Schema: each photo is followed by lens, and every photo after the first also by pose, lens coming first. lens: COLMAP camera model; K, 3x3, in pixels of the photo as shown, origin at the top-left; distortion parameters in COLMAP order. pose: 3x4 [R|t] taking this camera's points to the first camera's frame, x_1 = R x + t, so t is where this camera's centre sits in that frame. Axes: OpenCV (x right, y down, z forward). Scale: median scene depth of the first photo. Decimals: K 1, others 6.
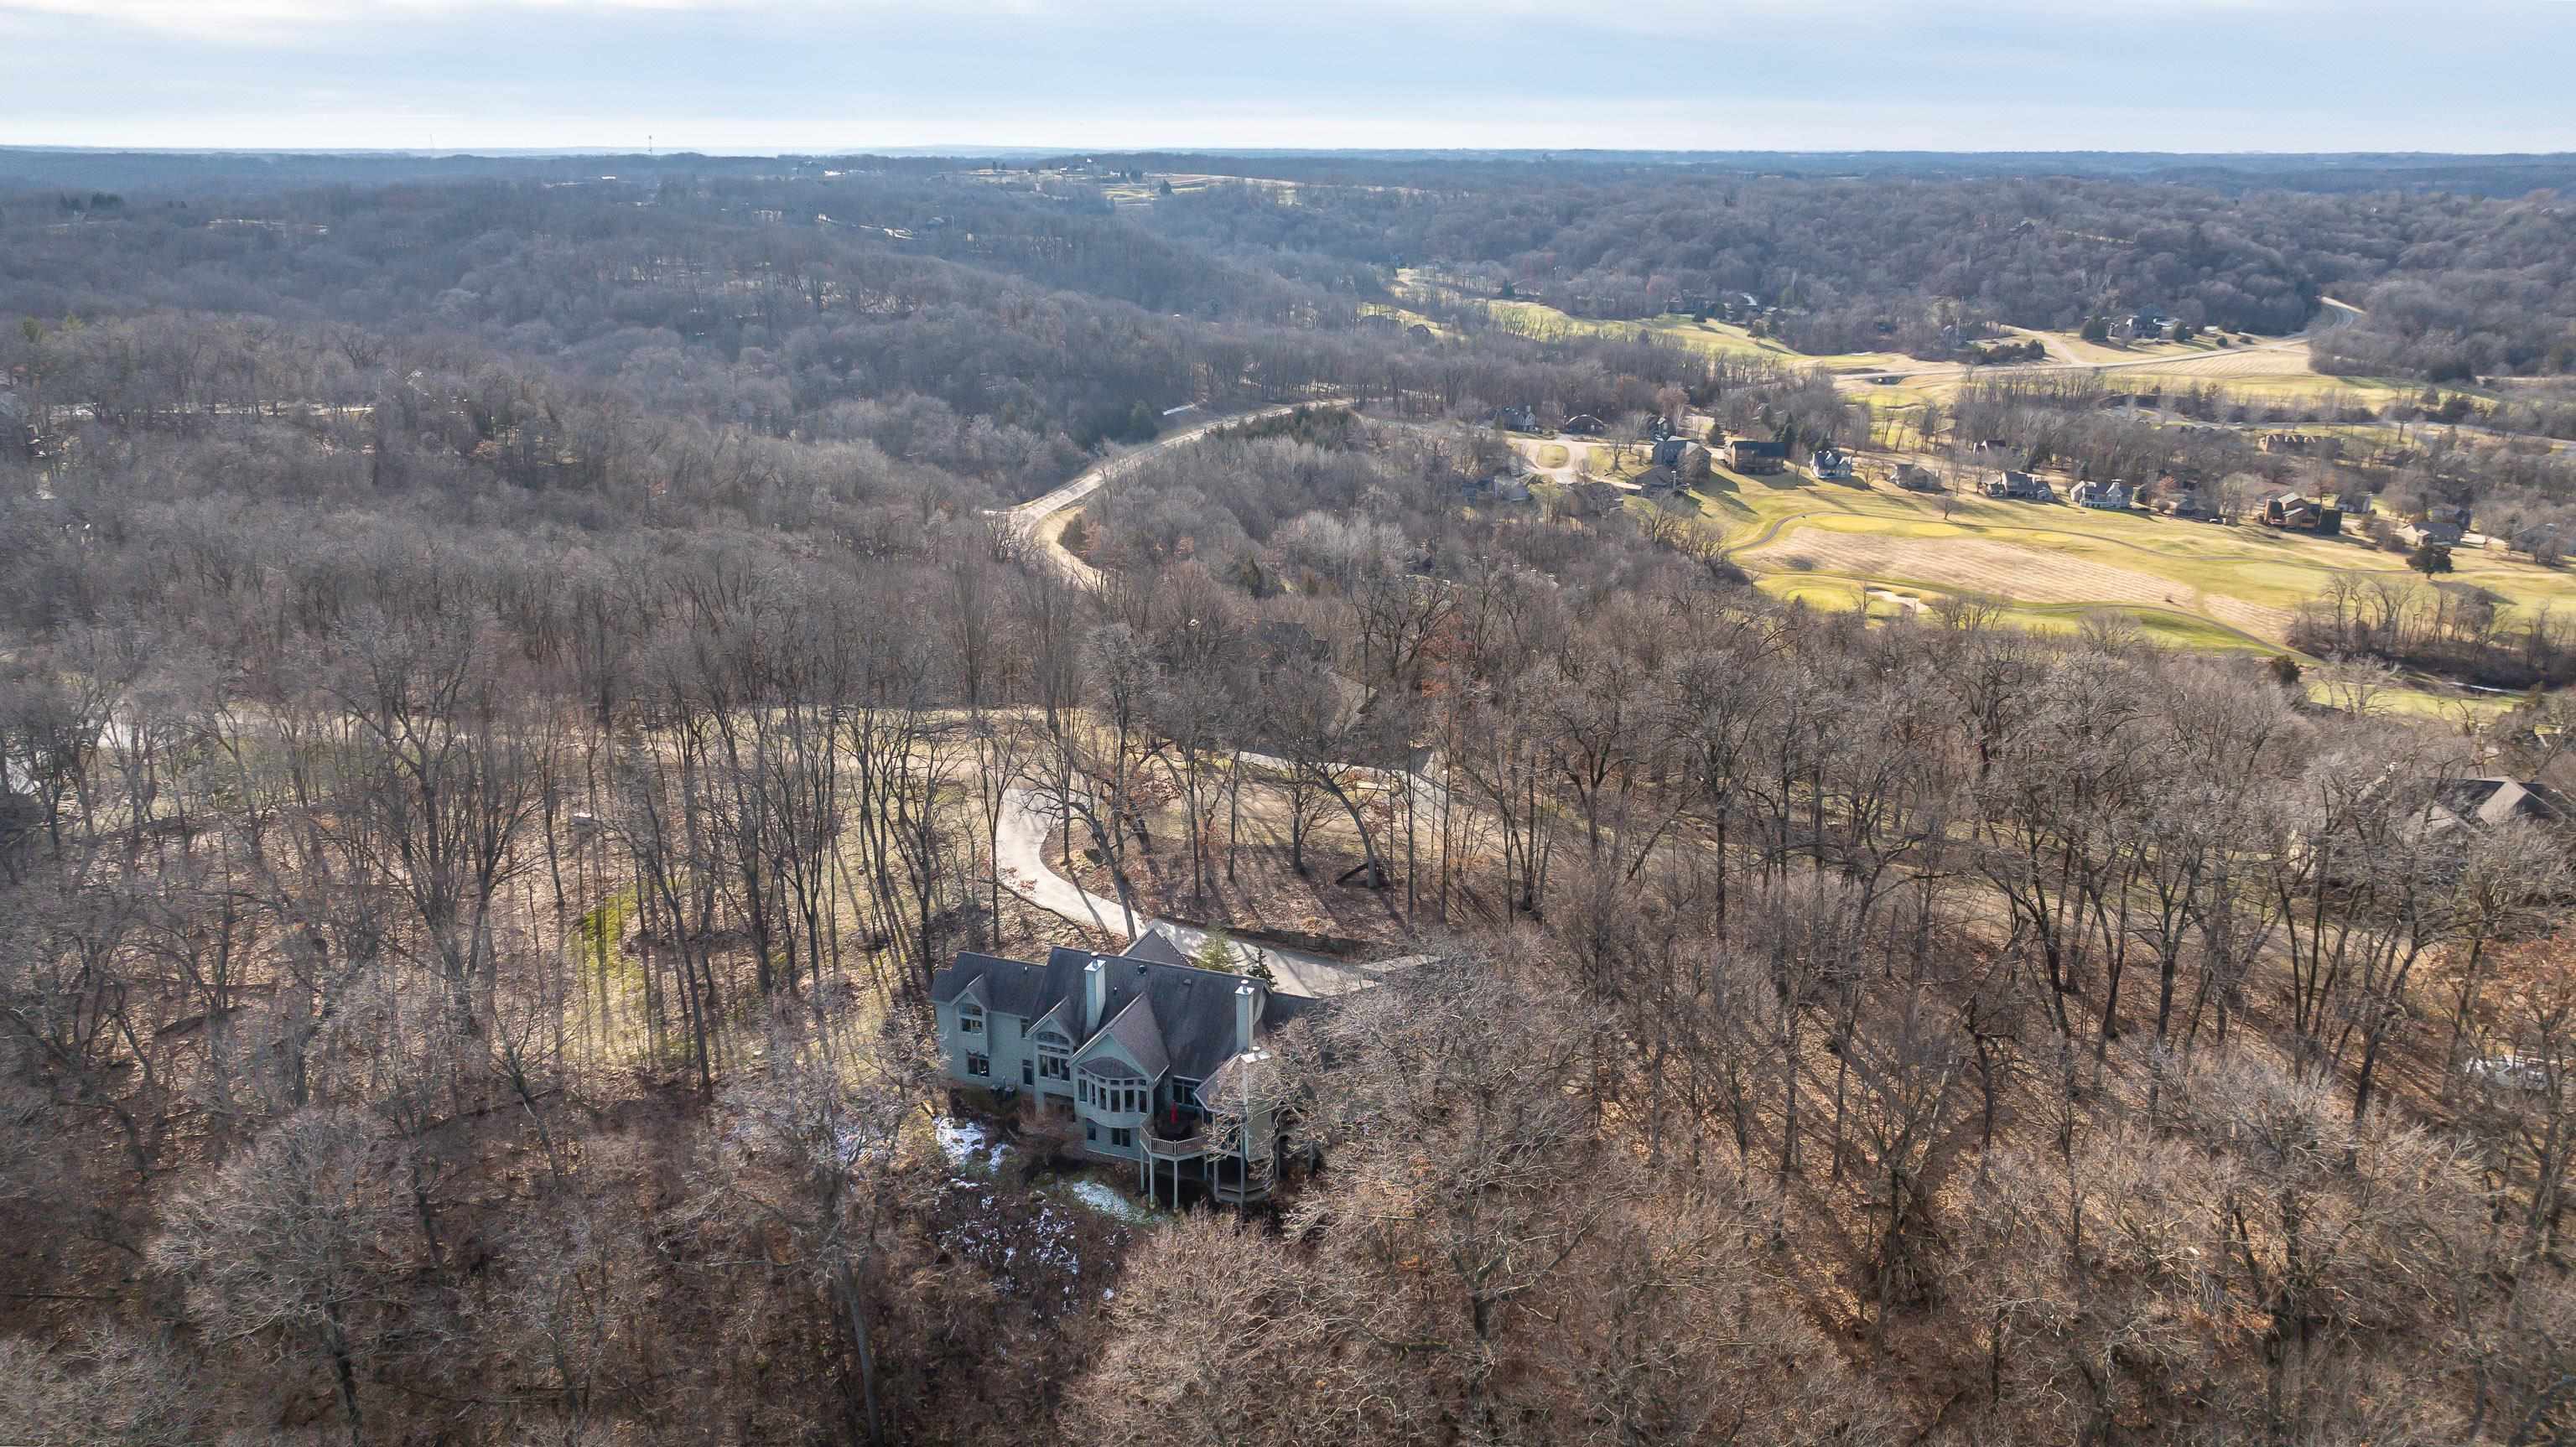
lens RADIAL K [[1804.2, 0, 1288.0], [0, 1804.2, 723.5], [0, 0, 1]] dist [-0.029467, -0.000059]
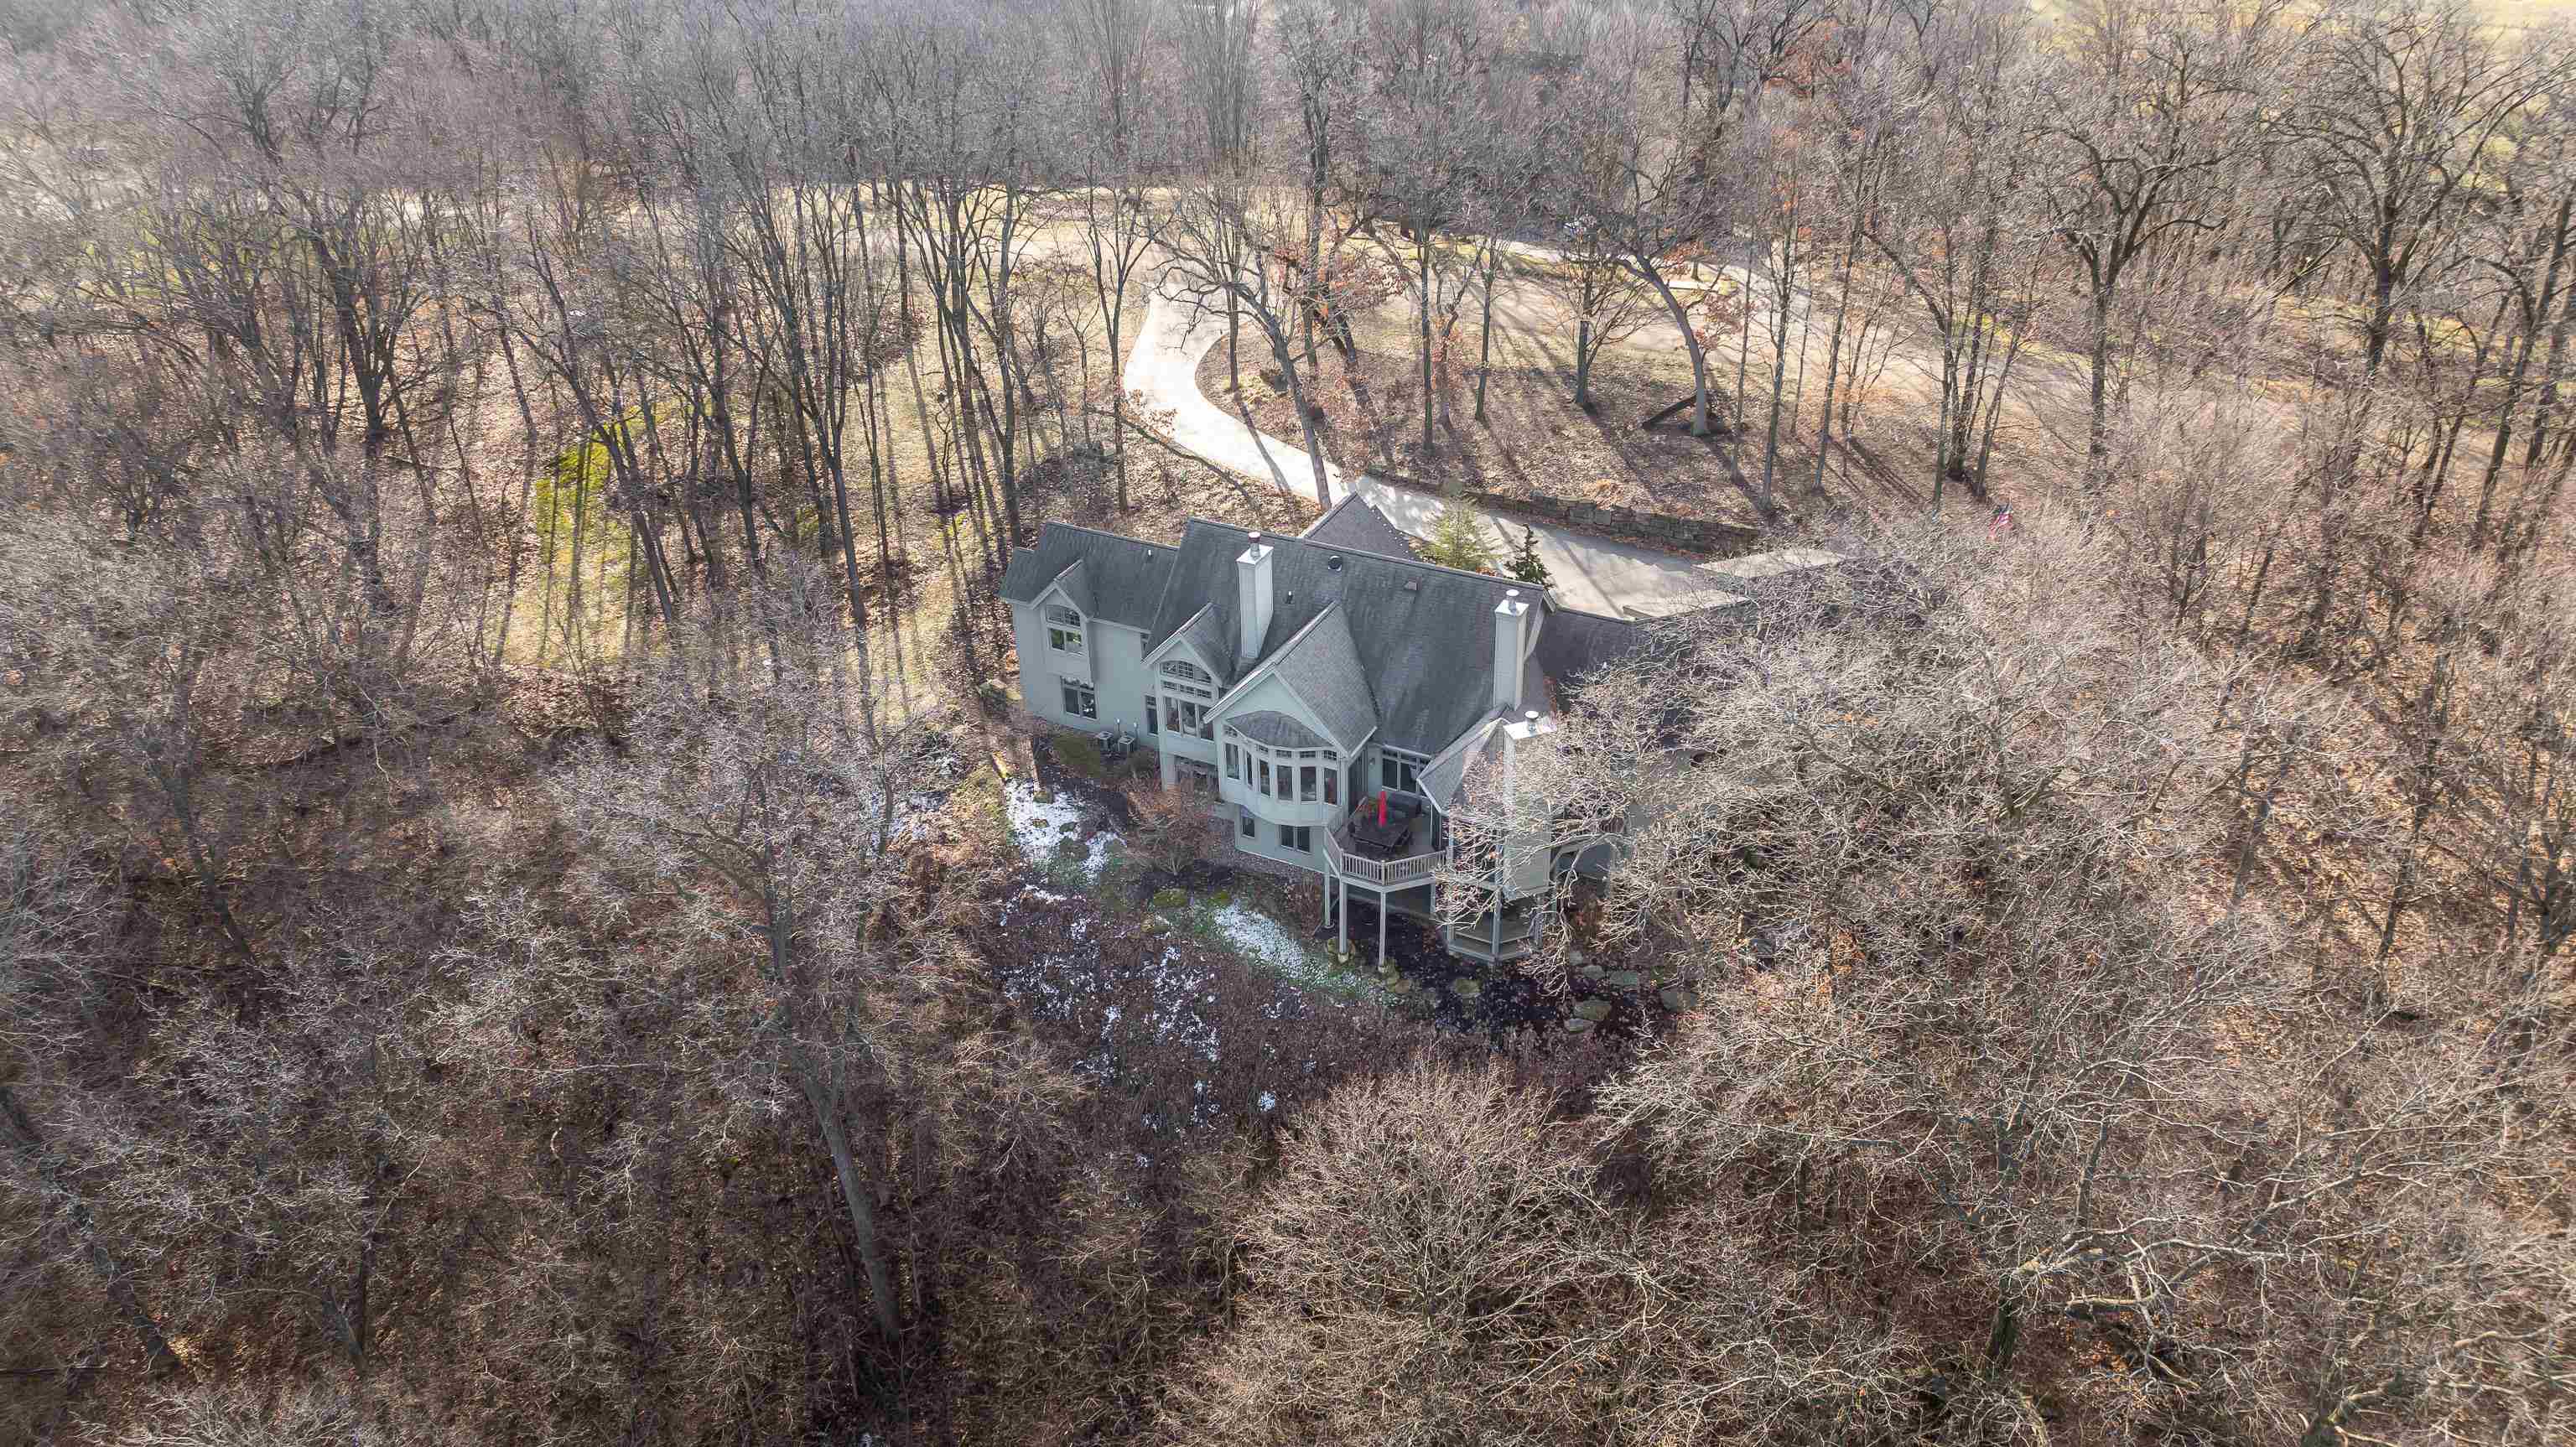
lens RADIAL K [[1804.2, 0, 1288.0], [0, 1804.2, 723.5], [0, 0, 1]] dist [-0.029467, -0.000059]
pose [[0.992506, 0.040701, -0.115221, -0.004817], [-0.011447, 0.969723, 0.243940, 0.008061], [0.121661, -0.240793, 0.962921, 0.076997]]
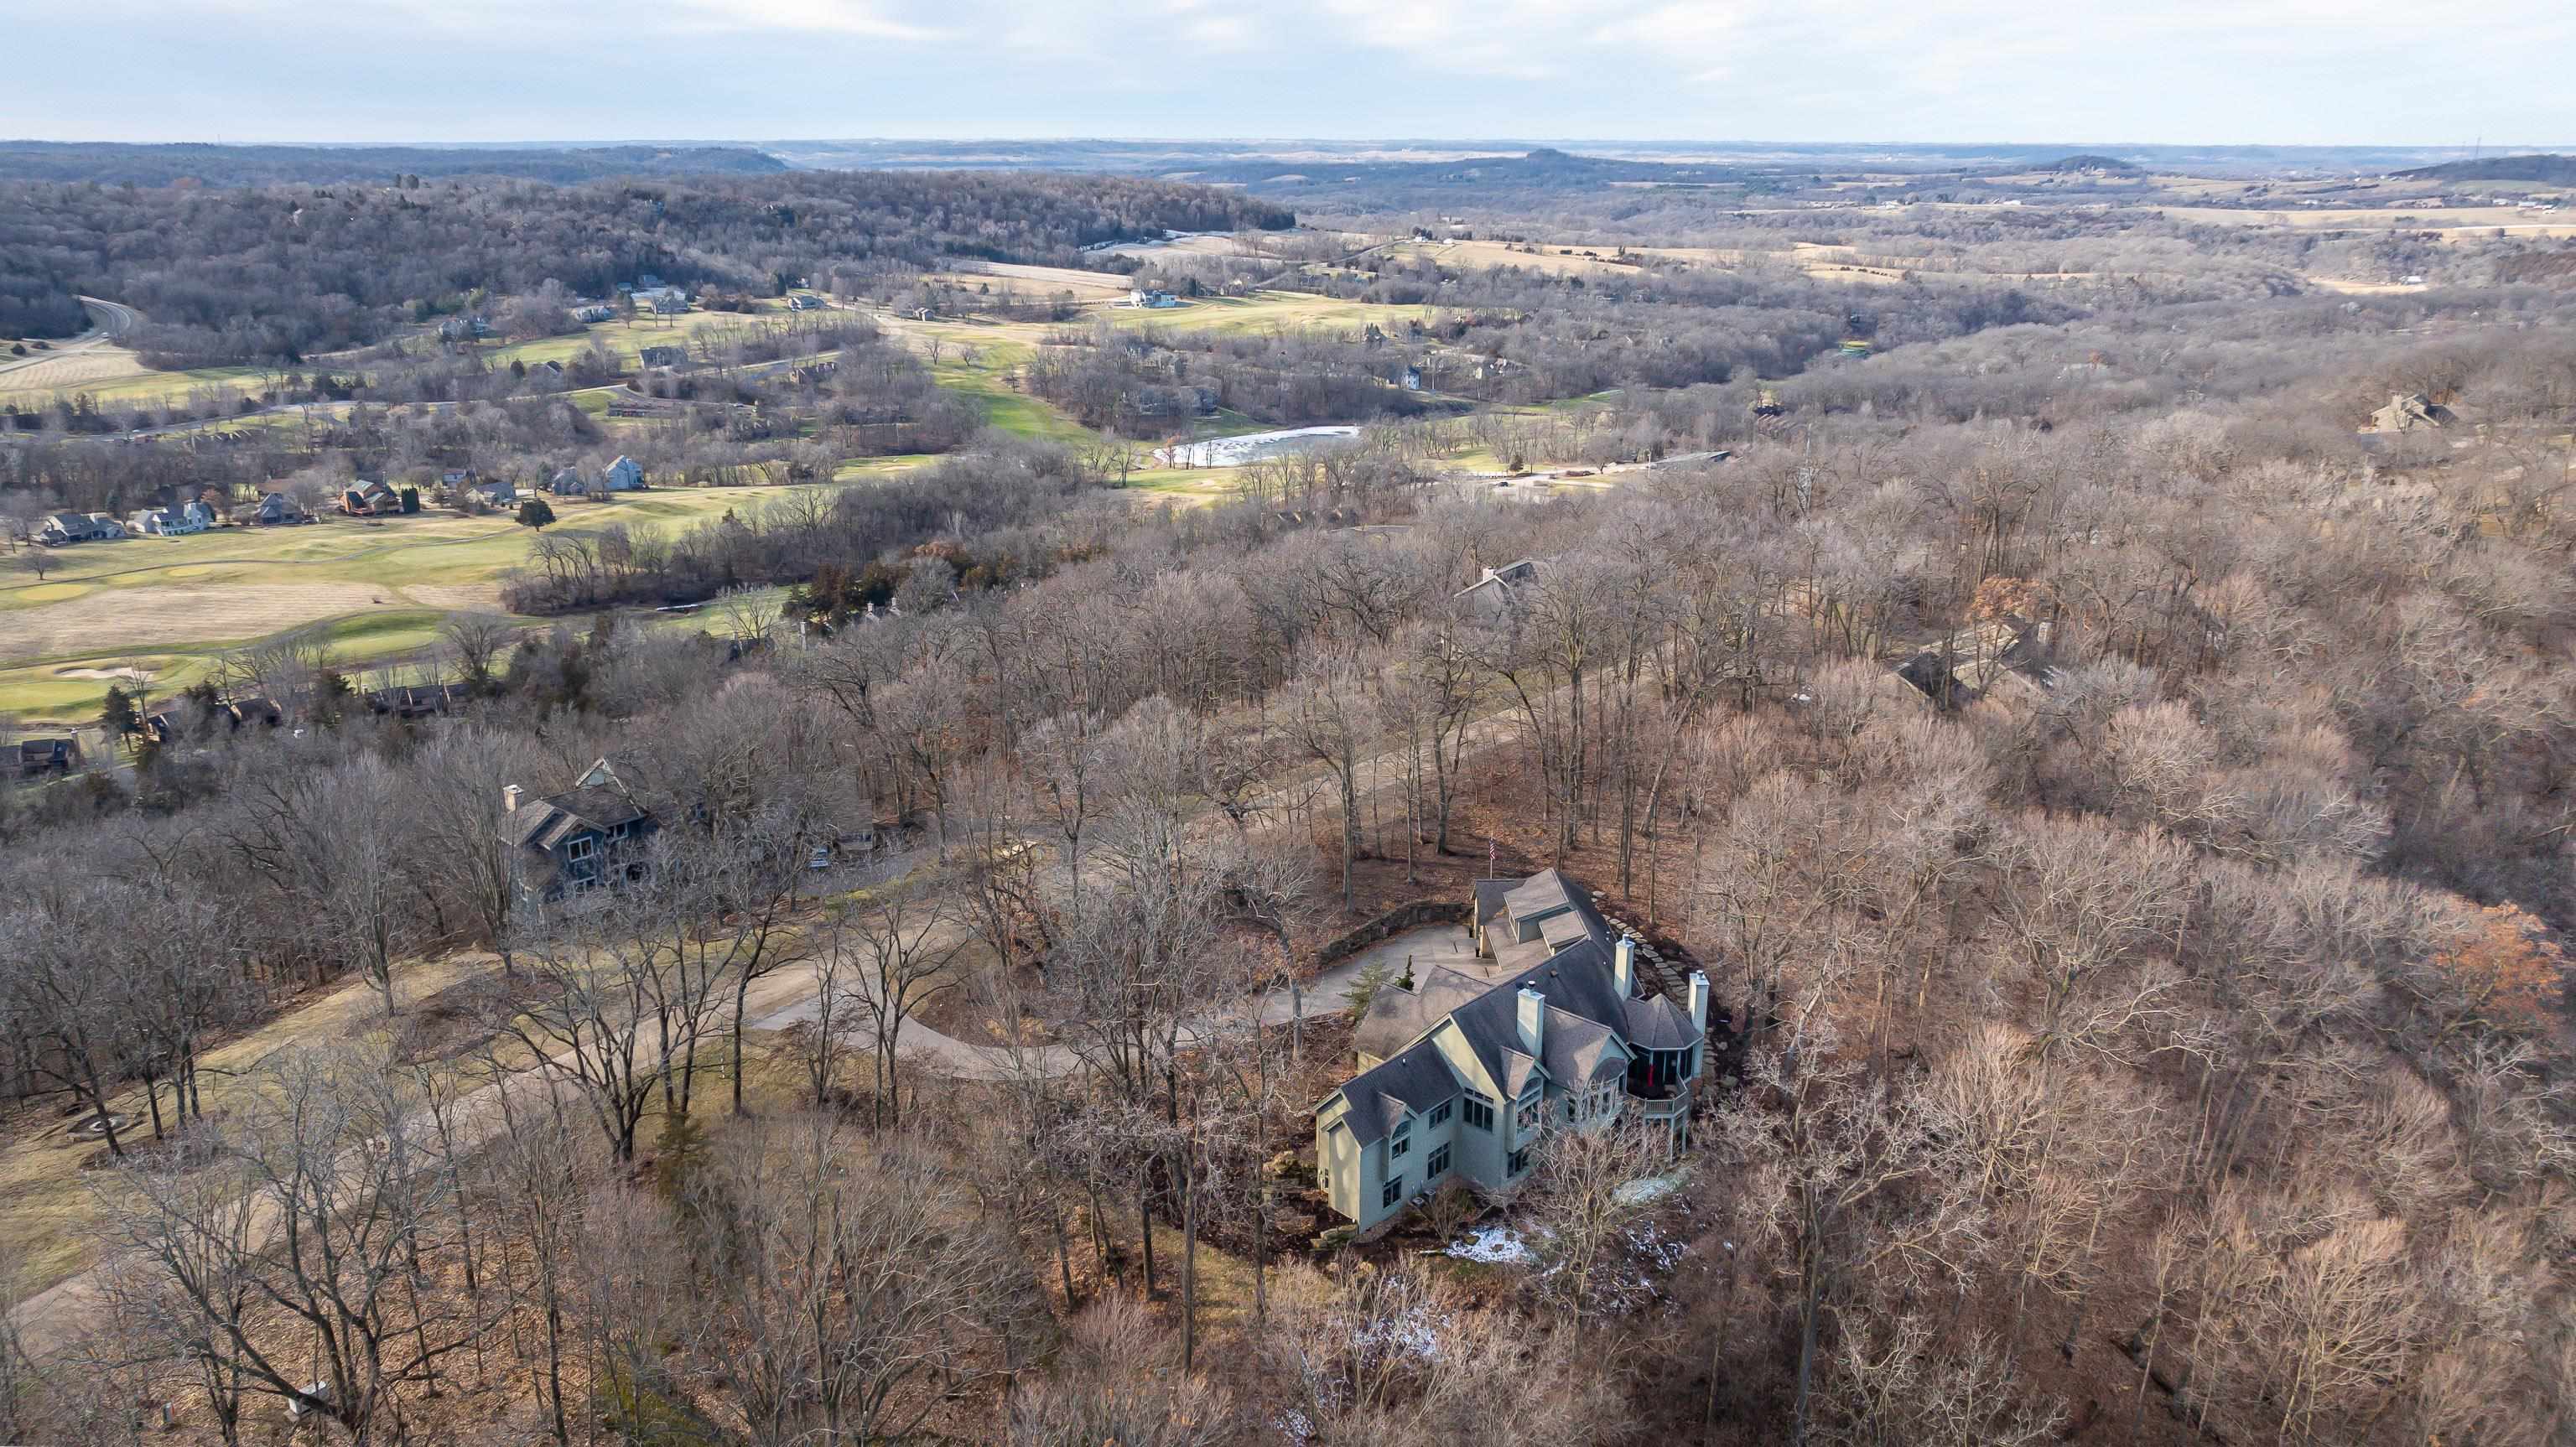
lens RADIAL K [[1824.8, 0, 1288.0], [0, 1824.8, 723.5], [0, 0, 1]] dist [-0.044138, 0.026430]
pose [[0.375371, -0.280212, 0.883503, -0.182864], [0.276165, 0.943725, 0.181979, -0.041527], [-0.884776, 0.175683, 0.431632, 0.123486]]
